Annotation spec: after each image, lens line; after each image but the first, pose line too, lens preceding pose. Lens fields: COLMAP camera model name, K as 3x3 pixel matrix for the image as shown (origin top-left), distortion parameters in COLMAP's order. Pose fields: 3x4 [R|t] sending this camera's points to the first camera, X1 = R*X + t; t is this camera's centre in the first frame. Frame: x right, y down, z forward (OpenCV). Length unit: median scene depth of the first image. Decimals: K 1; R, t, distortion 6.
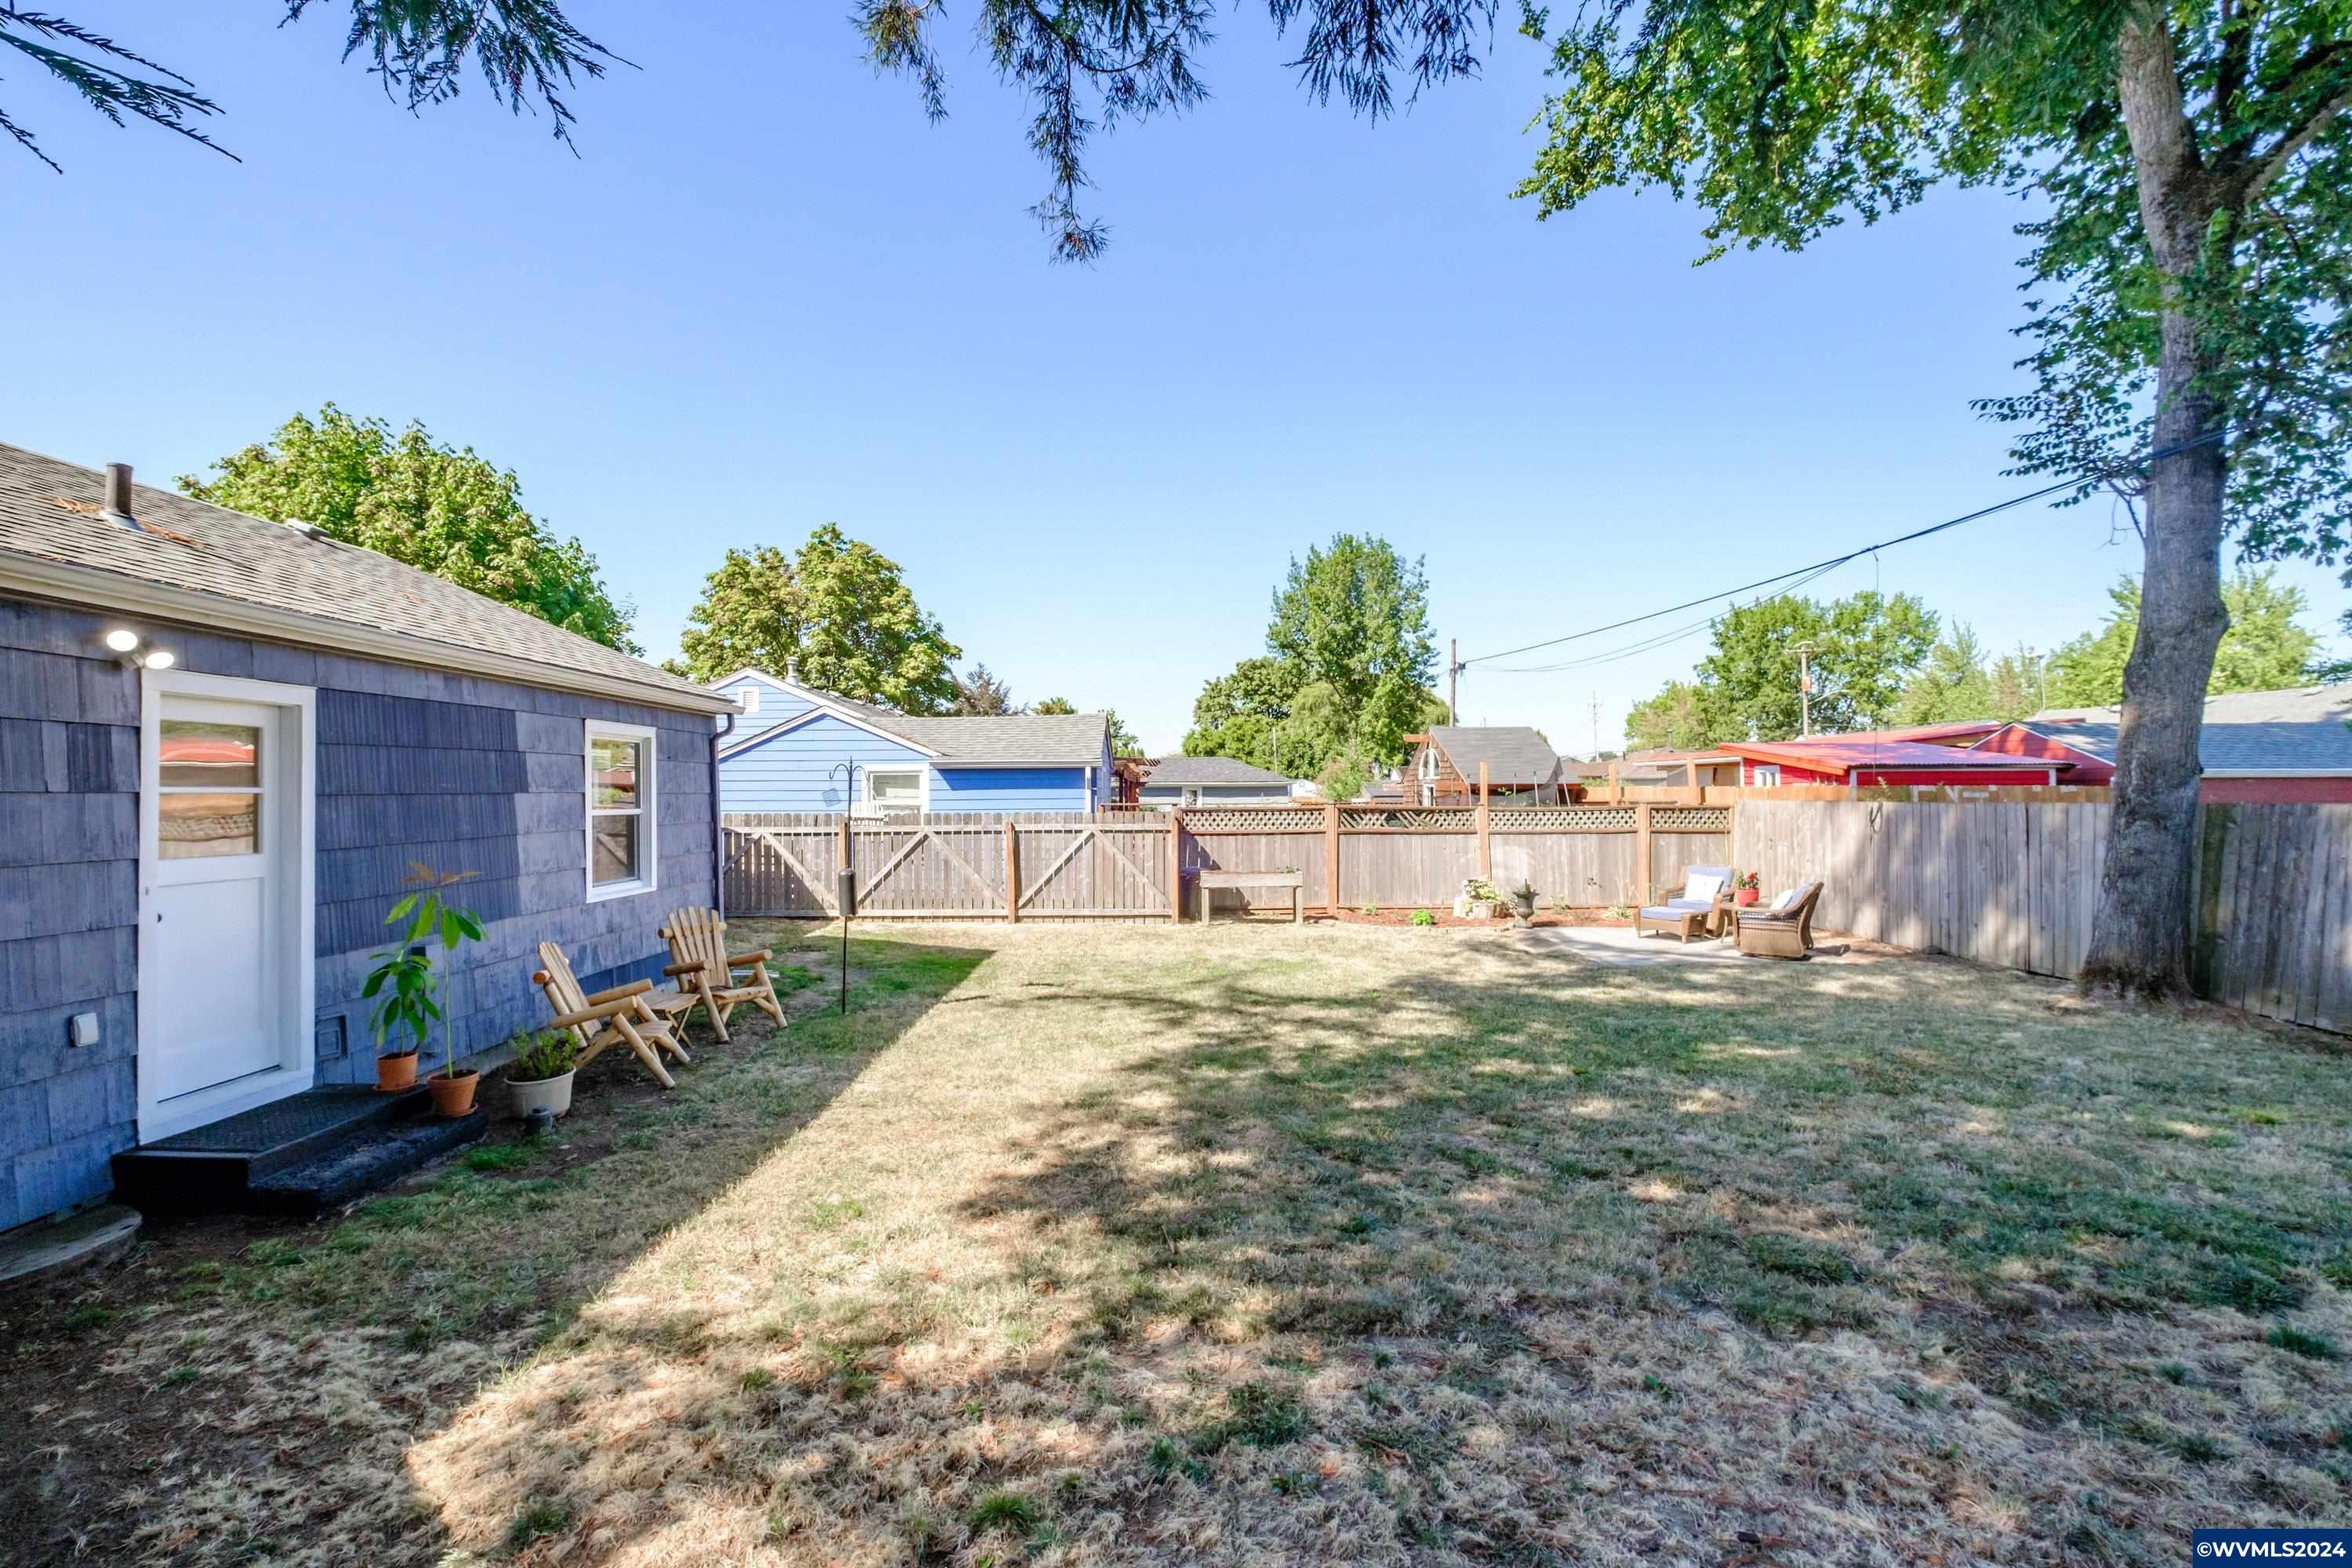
lens RADIAL K [[1020.6, 0, 1176.0], [0, 1020.6, 784.0], [0, 0, 1]] dist [-0.015300, 0.000062]
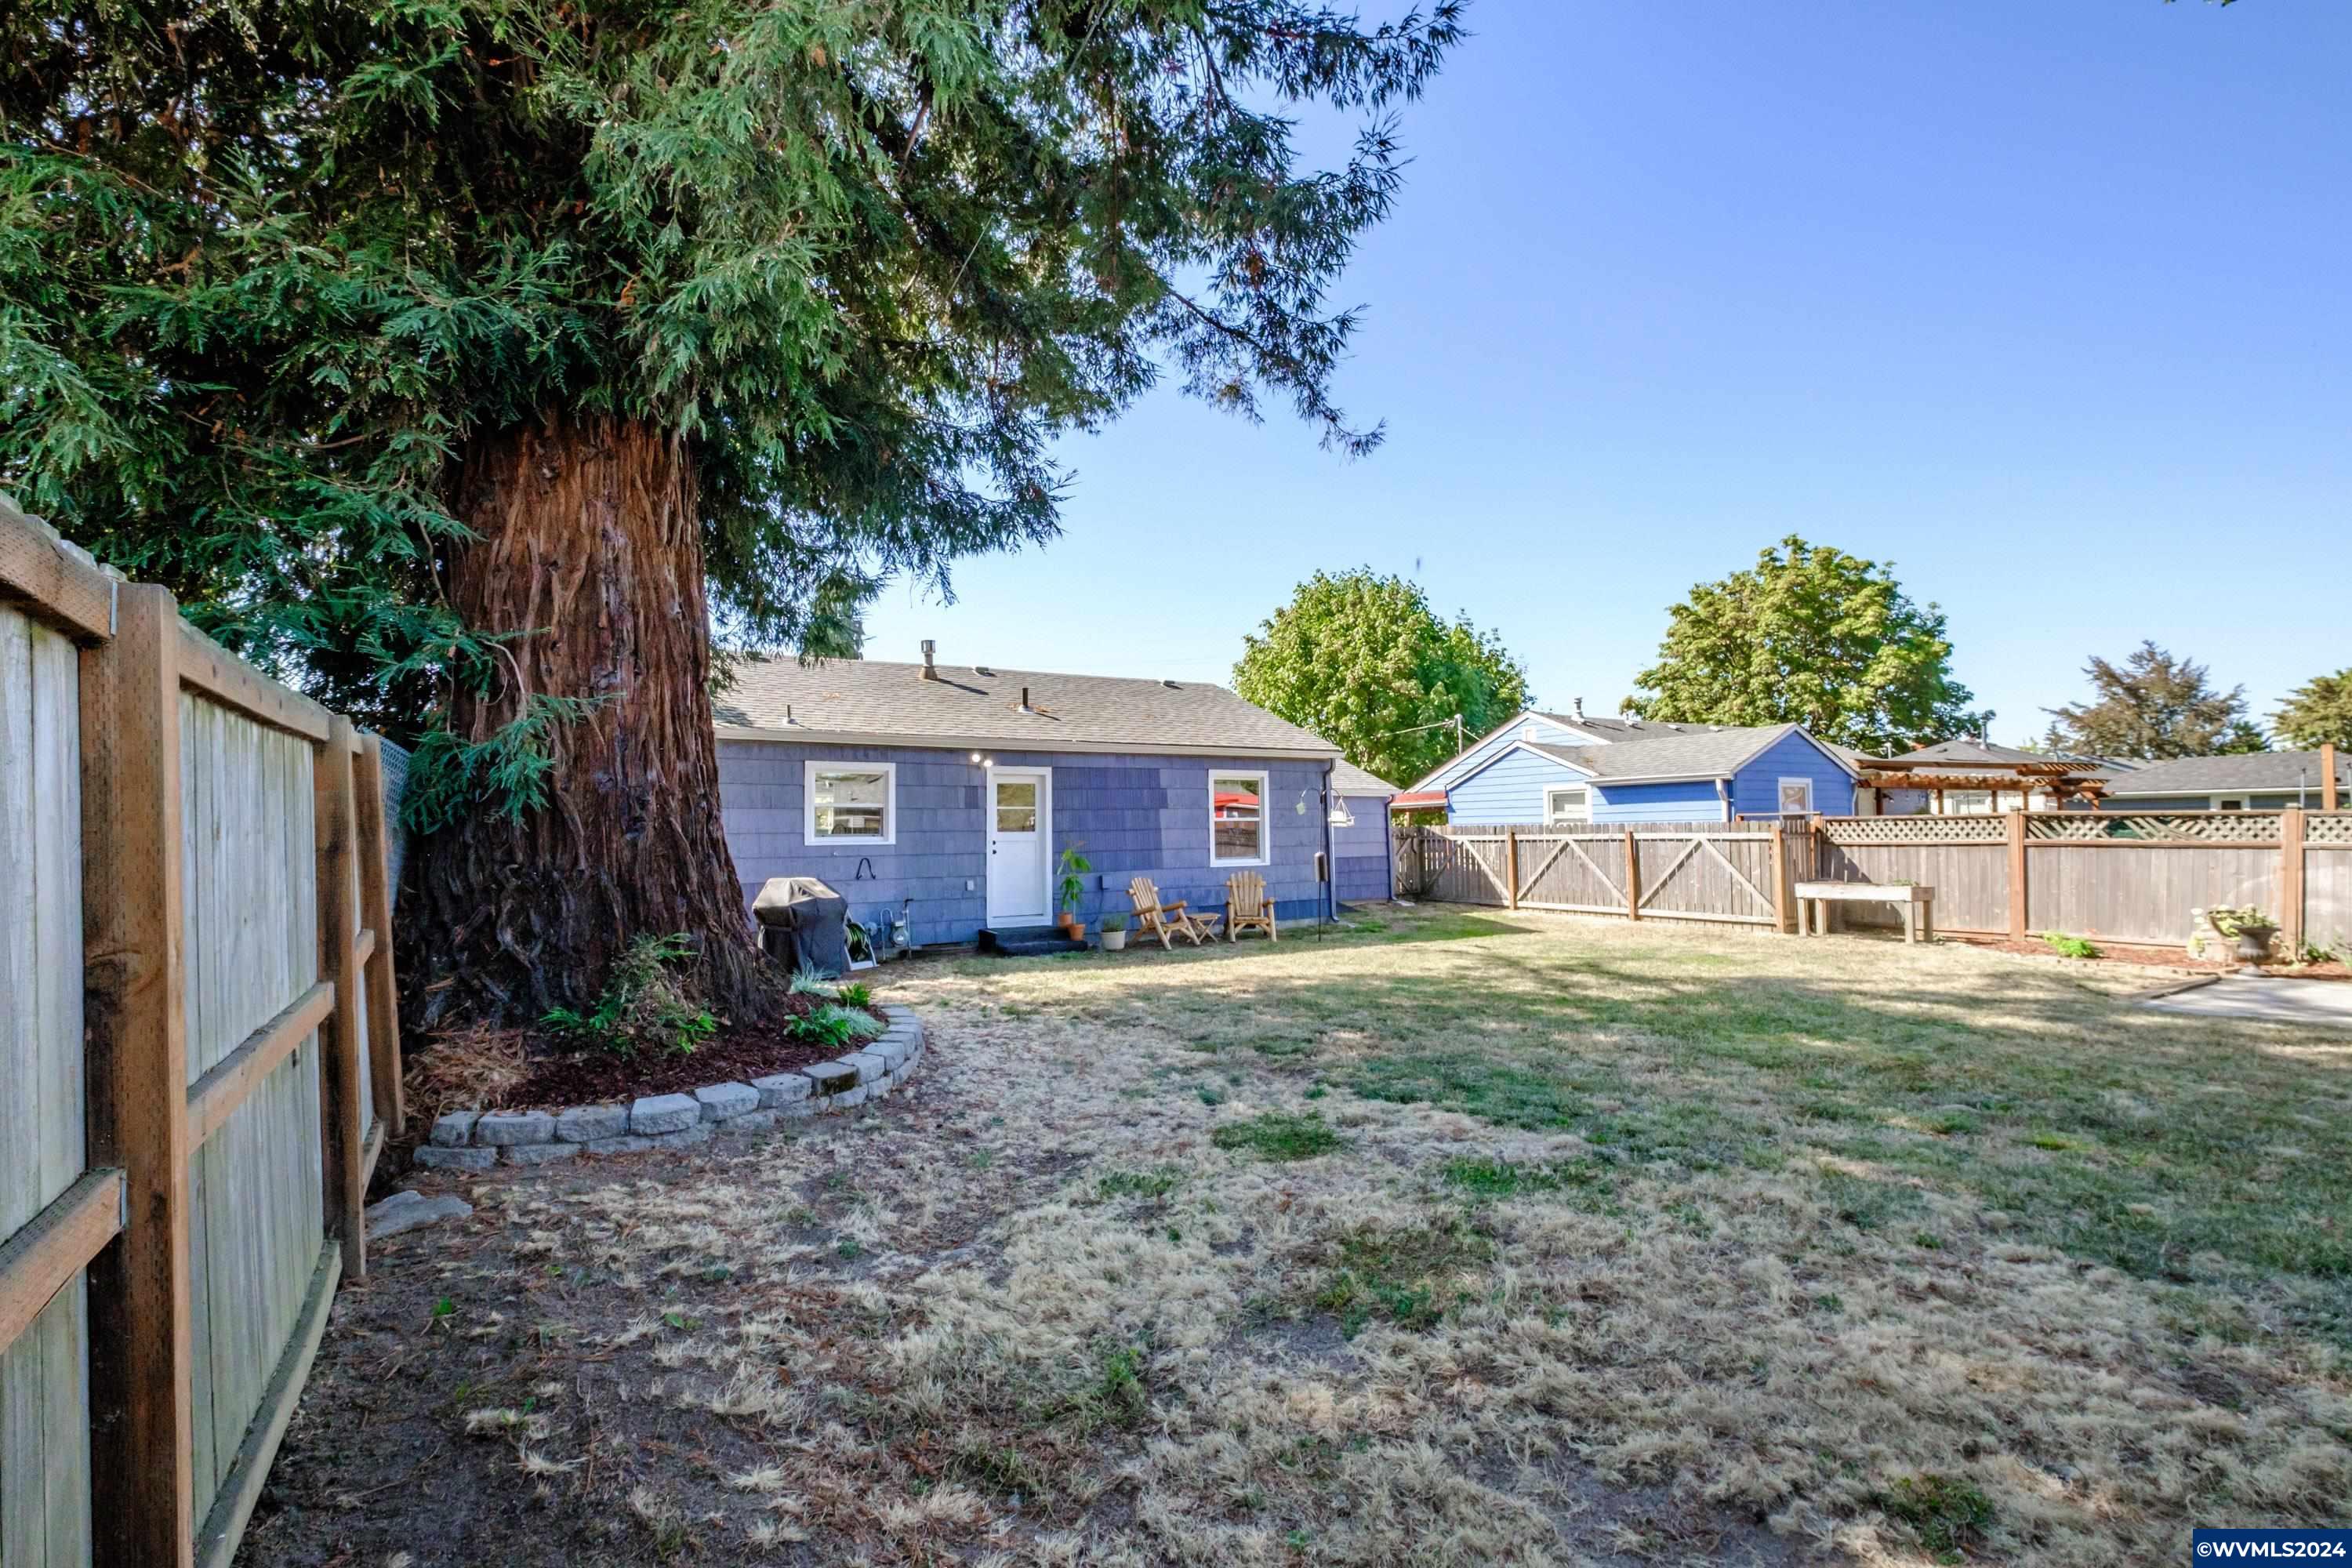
lens RADIAL K [[1034.7, 0, 1168.4], [0, 1034.7, 784.4], [0, 0, 1]] dist [-0.005071, -0.000363]
pose [[0.508565, -0.041195, -0.860038, 0.569223], [0.018090, 0.999146, -0.037162, 0.018559], [0.860834, 0.003341, 0.508875, -0.027414]]
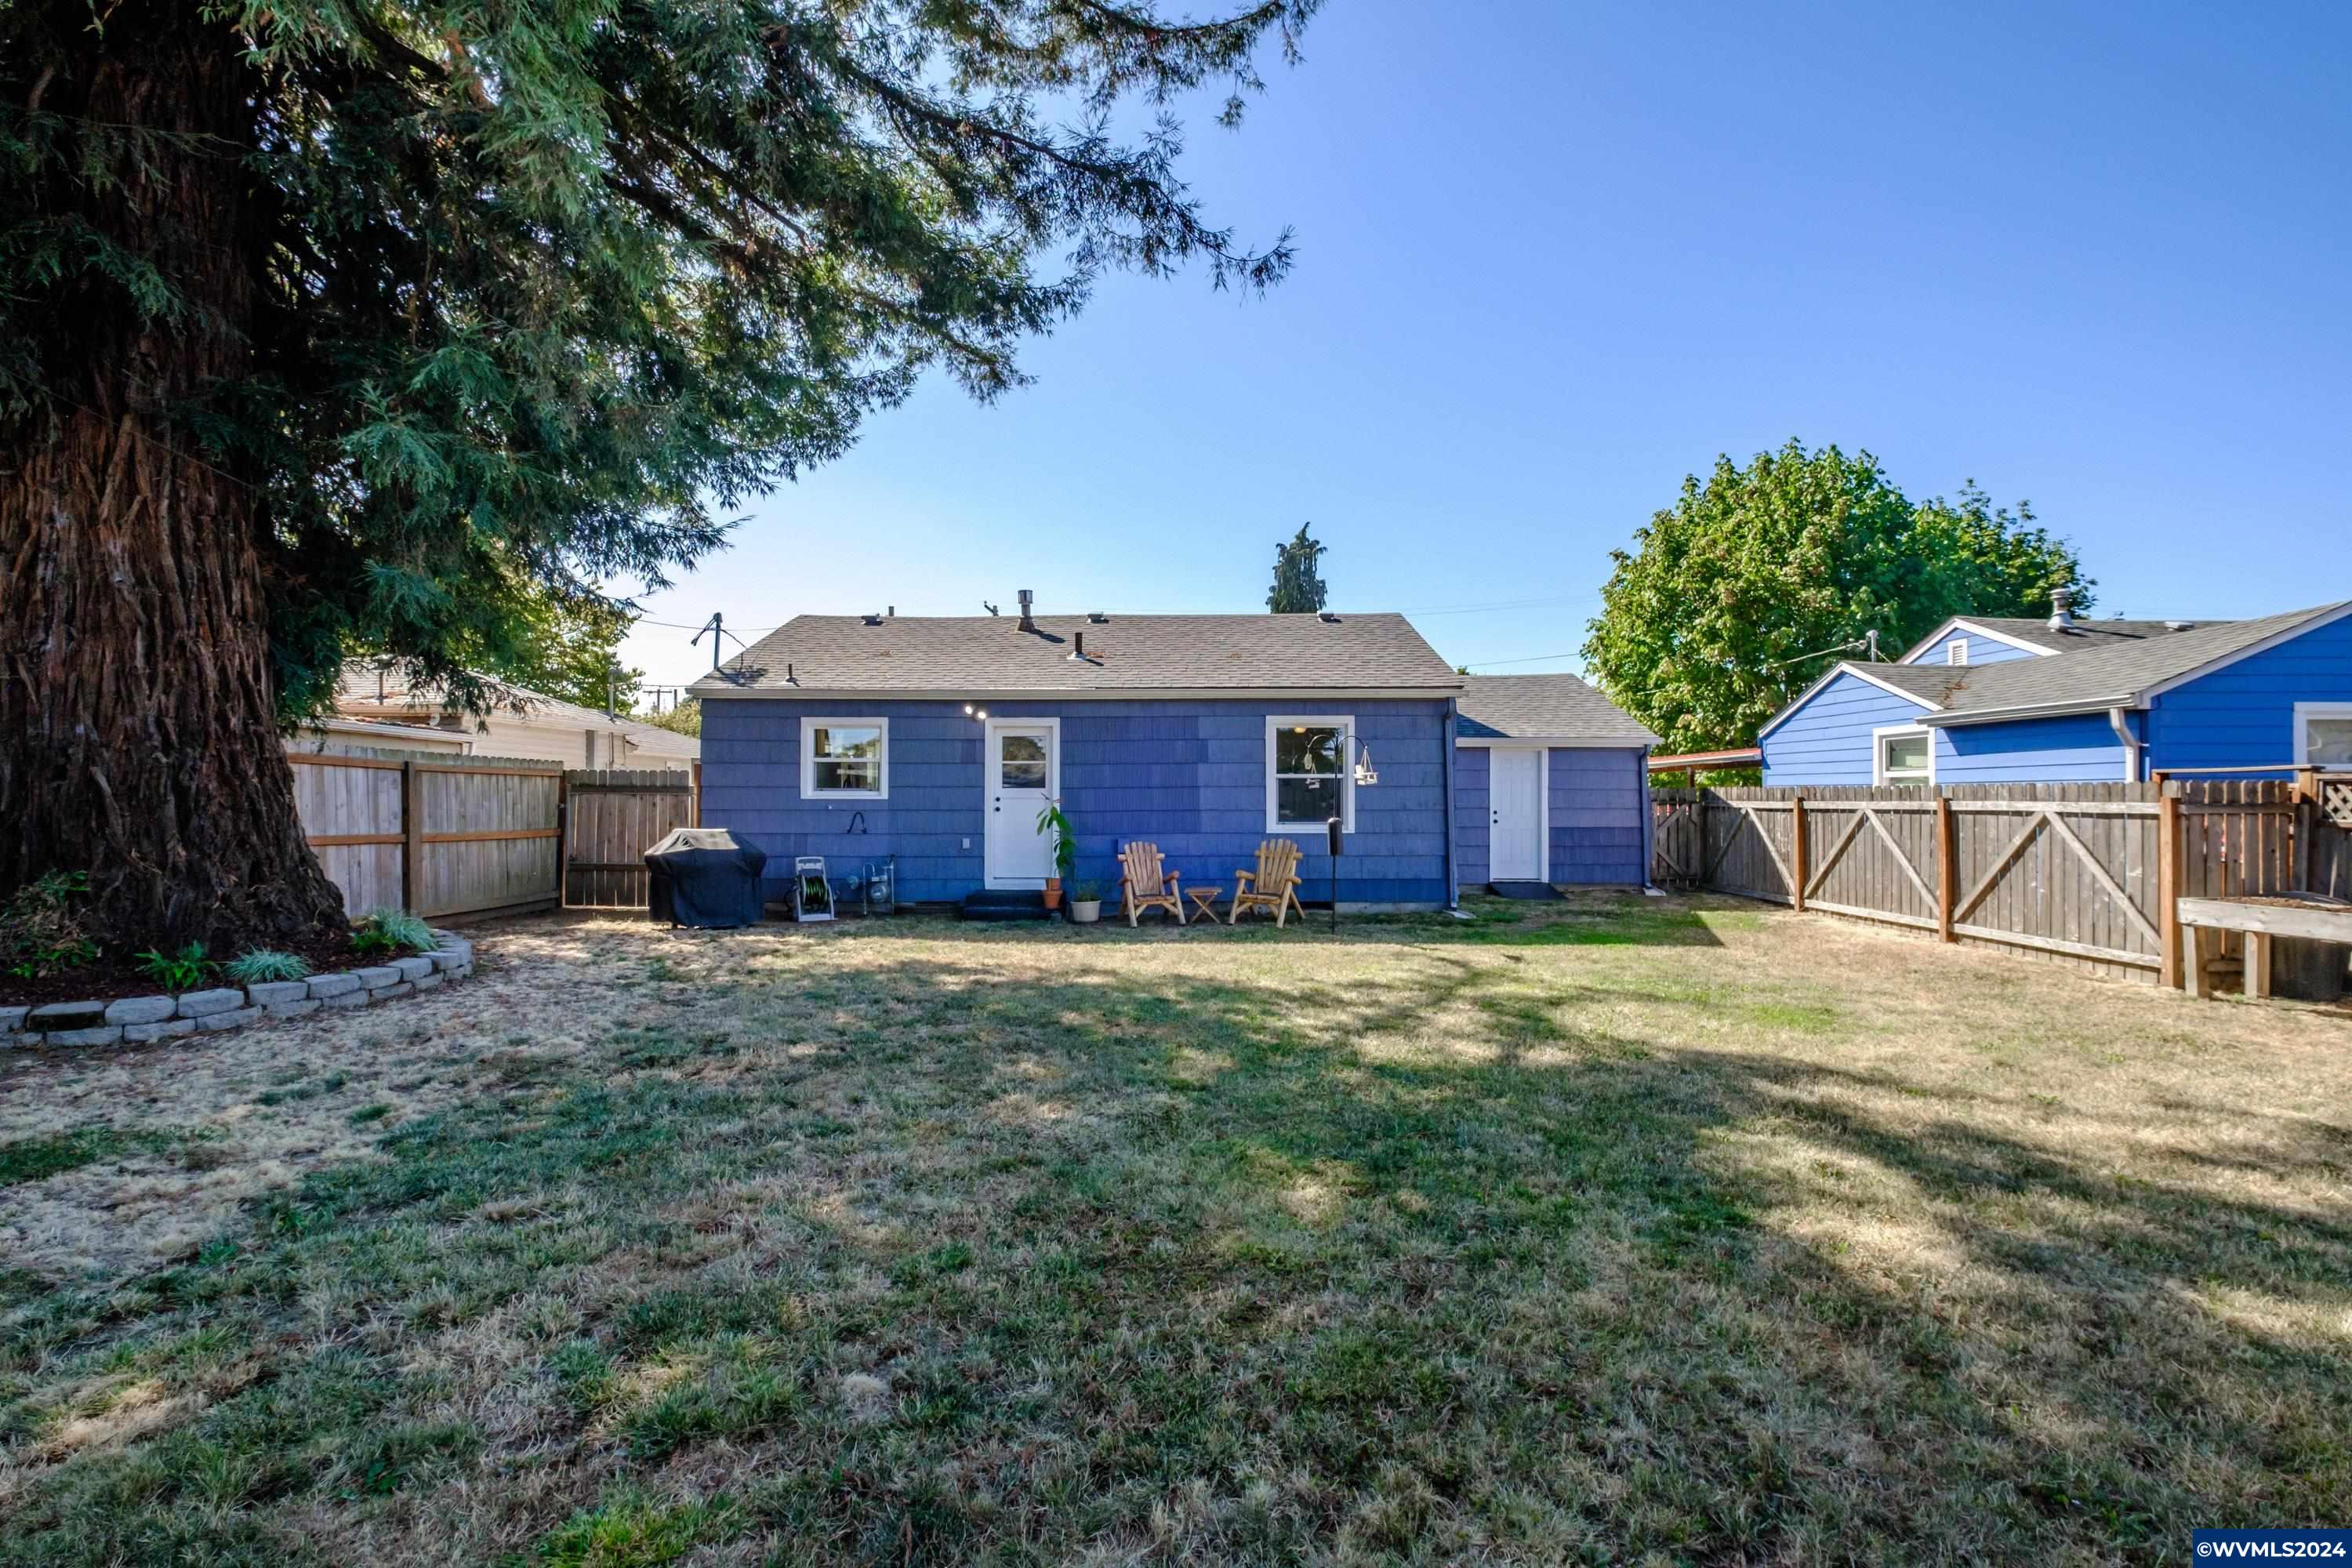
lens RADIAL K [[1034.7, 0, 1168.4], [0, 1034.7, 784.4], [0, 0, 1]] dist [-0.005071, -0.000363]
pose [[-0.018980, -0.006043, -0.999802, 0.561029], [0.008972, 0.999940, -0.006214, 0.027625], [0.999780, -0.009088, -0.018925, 0.478809]]
